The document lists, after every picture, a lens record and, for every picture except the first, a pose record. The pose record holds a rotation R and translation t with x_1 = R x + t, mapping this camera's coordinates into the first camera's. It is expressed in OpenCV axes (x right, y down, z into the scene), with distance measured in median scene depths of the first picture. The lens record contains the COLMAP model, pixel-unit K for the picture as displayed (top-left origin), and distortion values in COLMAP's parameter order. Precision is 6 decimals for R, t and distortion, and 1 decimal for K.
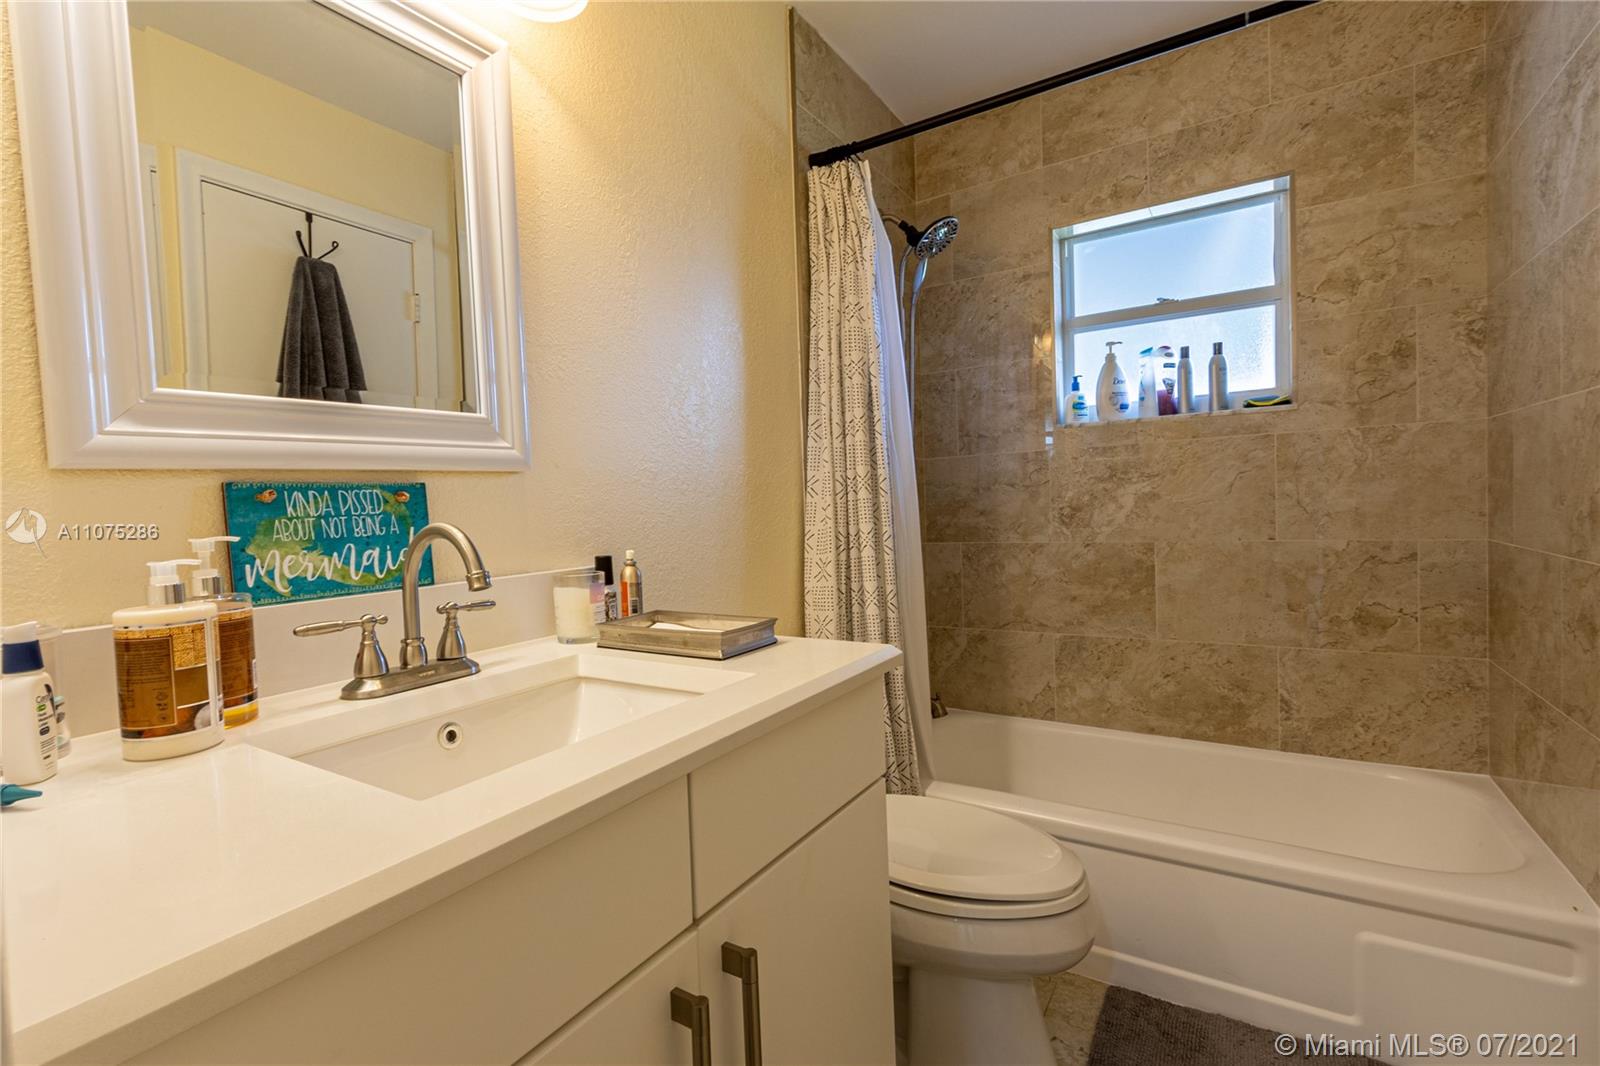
lens RADIAL K [[728.7, 0, 799.1], [0, 728.7, 529.6], [0, 0, 1]] dist [0.007779, -0.002768]
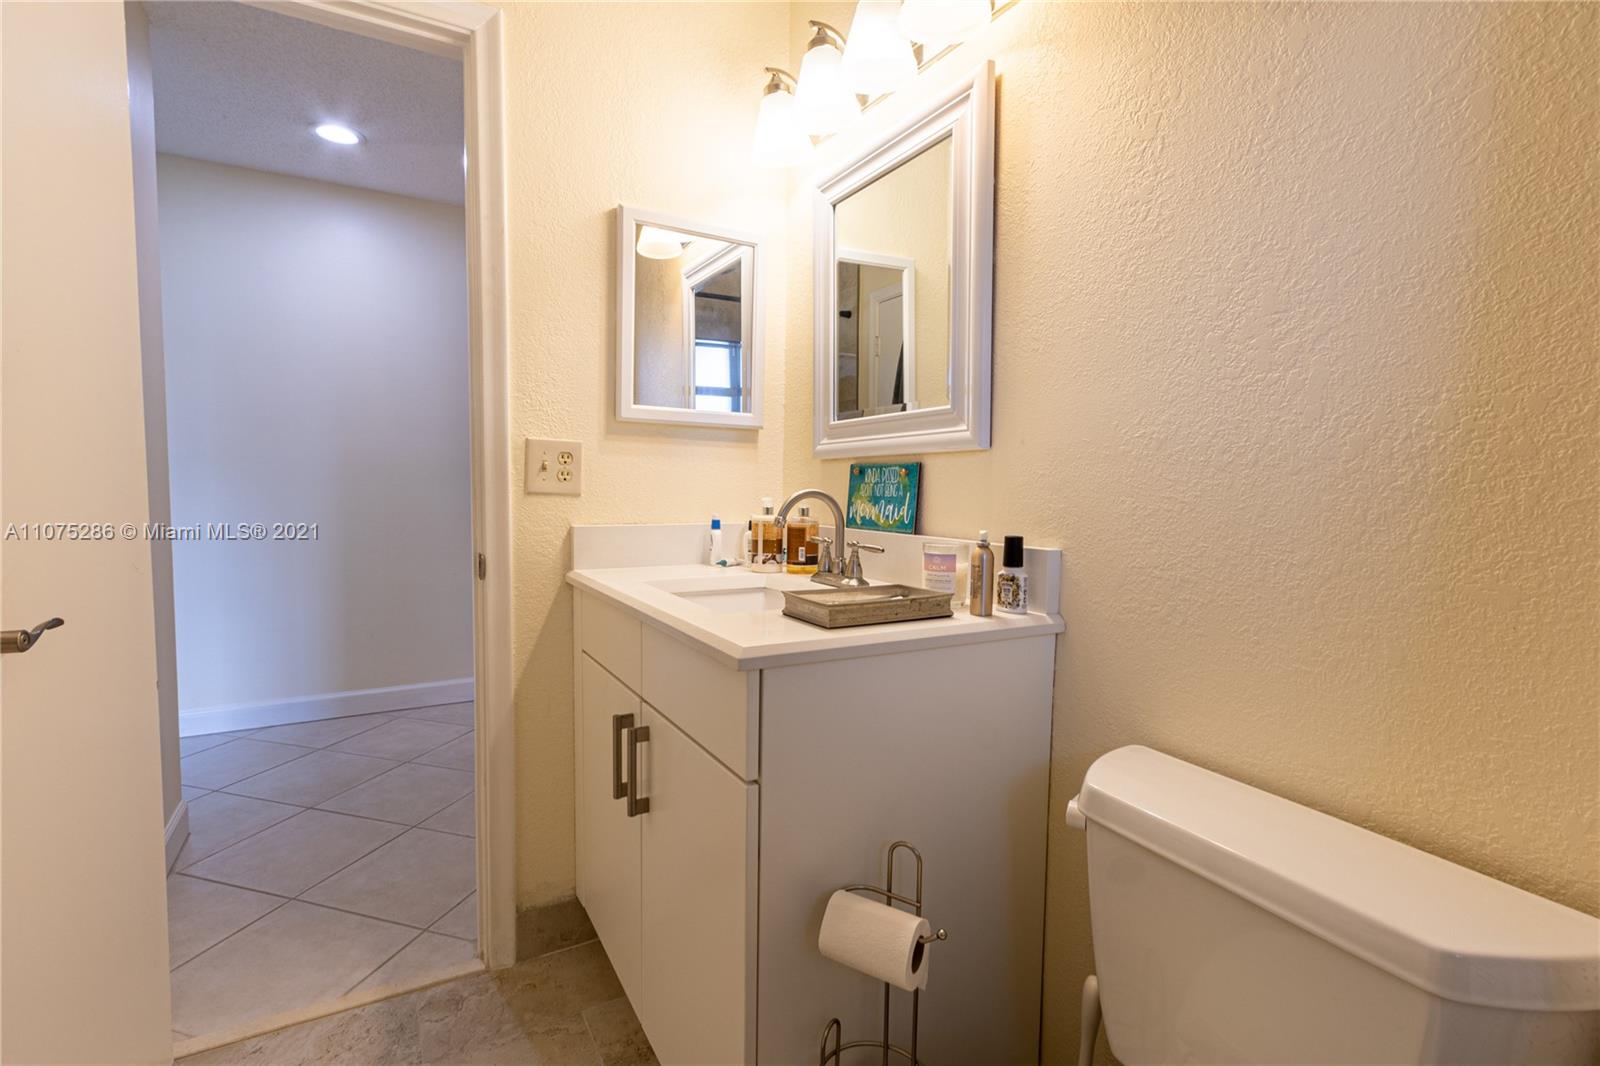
lens RADIAL K [[728.7, 0, 798.7], [0, 728.7, 530.8], [0, 0, 1]] dist [0.007779, -0.002768]
pose [[-0.474068, 0.080065, -0.876840, 0.923199], [-0.032926, 0.993549, 0.108523, -0.084632], [0.879872, 0.080318, -0.468374, 1.609148]]
